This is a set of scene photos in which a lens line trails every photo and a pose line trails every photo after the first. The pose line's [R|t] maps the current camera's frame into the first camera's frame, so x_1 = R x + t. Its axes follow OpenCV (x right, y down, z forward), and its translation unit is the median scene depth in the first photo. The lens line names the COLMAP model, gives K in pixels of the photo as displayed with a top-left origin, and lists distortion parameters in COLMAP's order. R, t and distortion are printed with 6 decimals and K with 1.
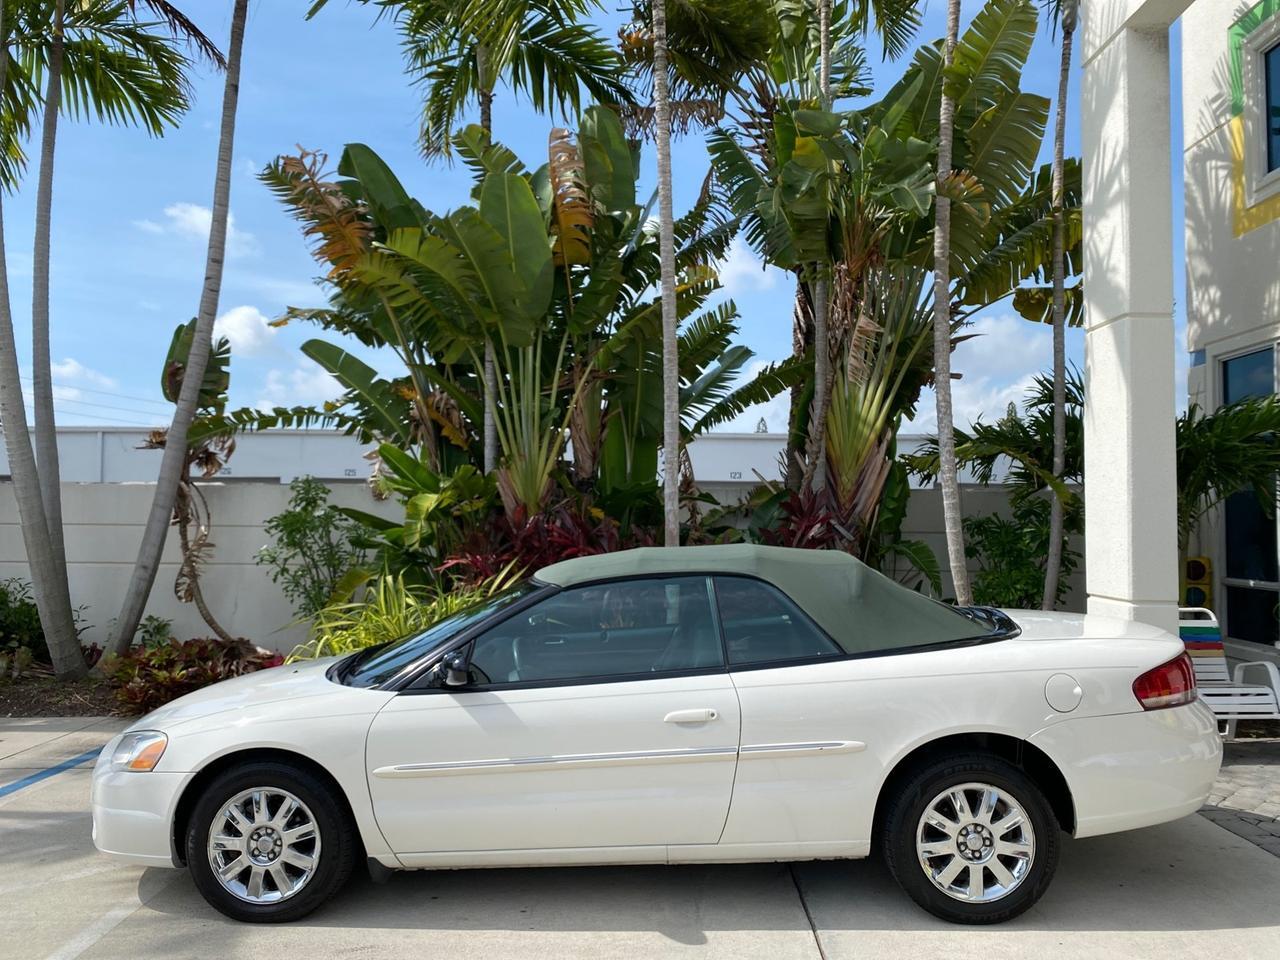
lens RADIAL K [[981.0, 0, 640.4], [0, 981.0, 479.8], [0, 0, 1]] dist [0.041493, -0.056555]
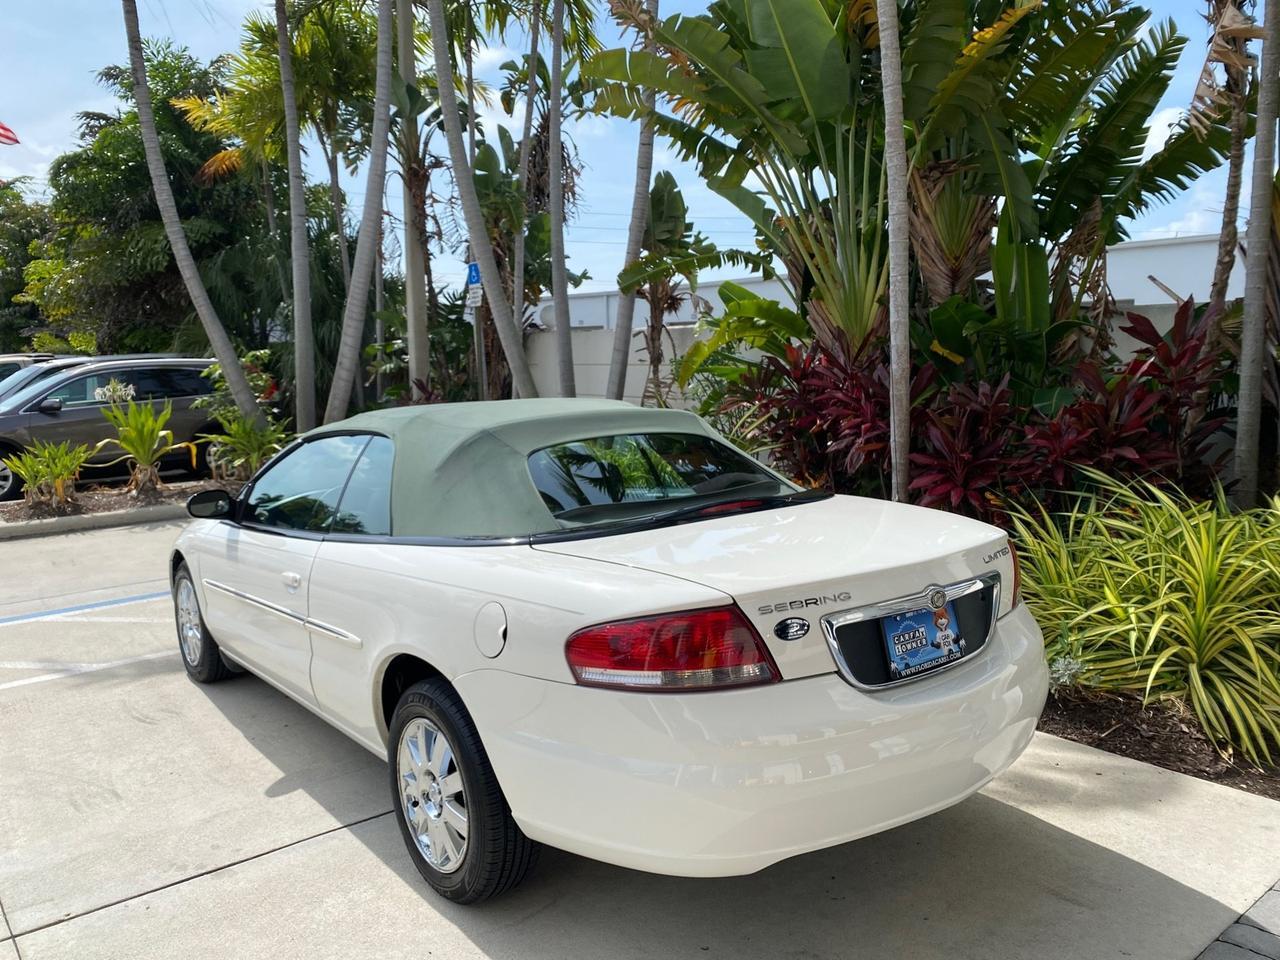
lens RADIAL K [[995.3, 0, 633.7], [0, 995.3, 477.4], [0, 0, 1]] dist [0.006096, -0.009521]
pose [[0.634109, 0.080057, -0.769088, 0.434641], [0.052560, 0.987863, 0.146166, 0.006694], [0.771455, -0.133109, 0.622205, 0.282992]]
